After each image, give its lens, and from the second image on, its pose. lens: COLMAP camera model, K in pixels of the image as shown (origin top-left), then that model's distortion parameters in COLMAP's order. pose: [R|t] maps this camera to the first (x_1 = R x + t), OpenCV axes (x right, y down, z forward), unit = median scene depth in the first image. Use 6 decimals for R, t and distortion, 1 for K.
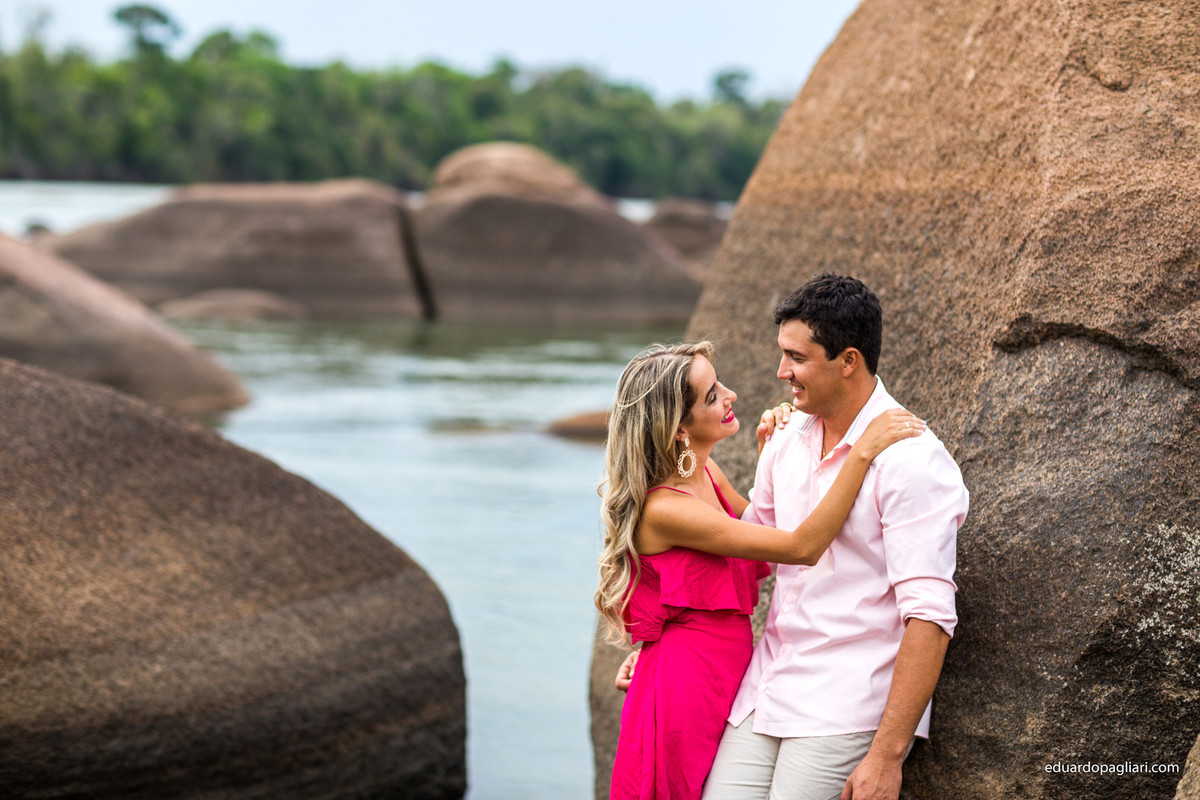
lens RADIAL K [[2844.5, 0, 600.0], [0, 2844.5, 400.0], [0, 0, 1]] dist [-0.063080, -0.760692]
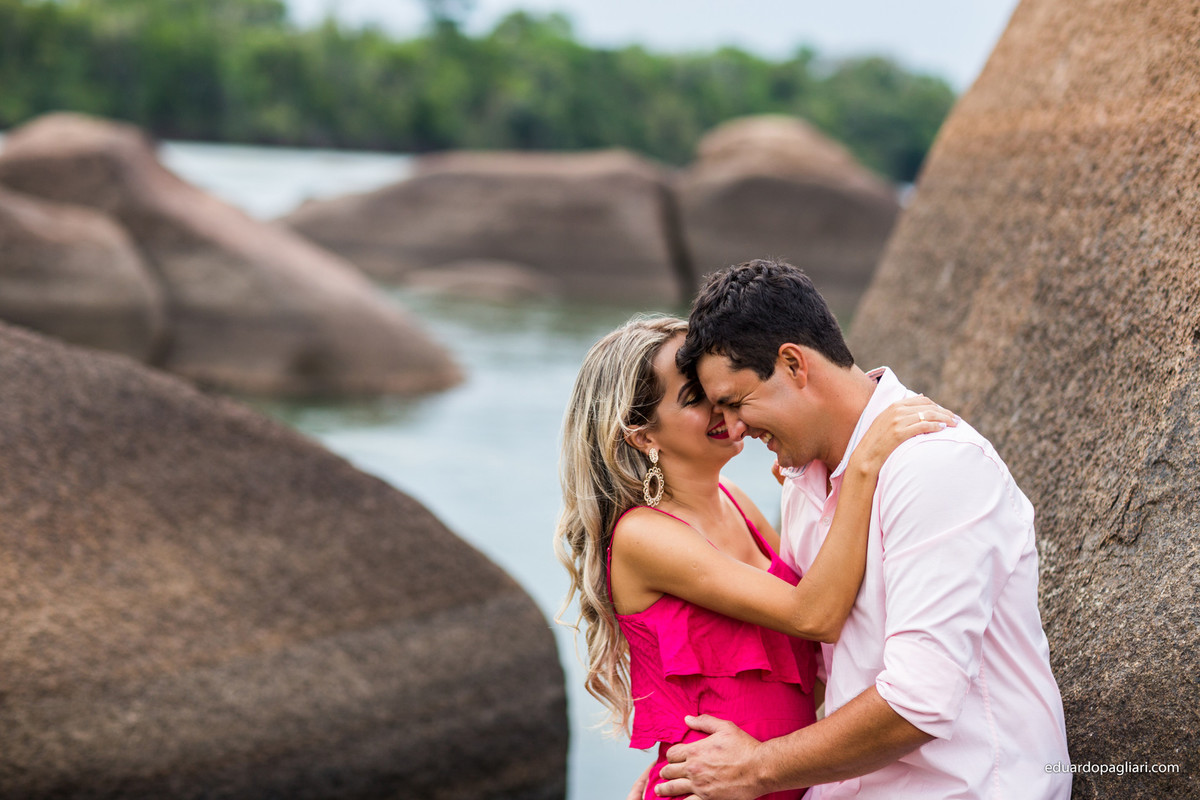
lens RADIAL K [[2844.5, 0, 600.0], [0, 2844.5, 400.0], [0, 0, 1]] dist [-0.063080, -0.760692]
pose [[0.994035, 0.033407, -0.103824, 0.051084], [-0.032904, 0.999437, 0.006546, -0.002707], [0.103984, -0.003091, 0.994574, 0.229446]]
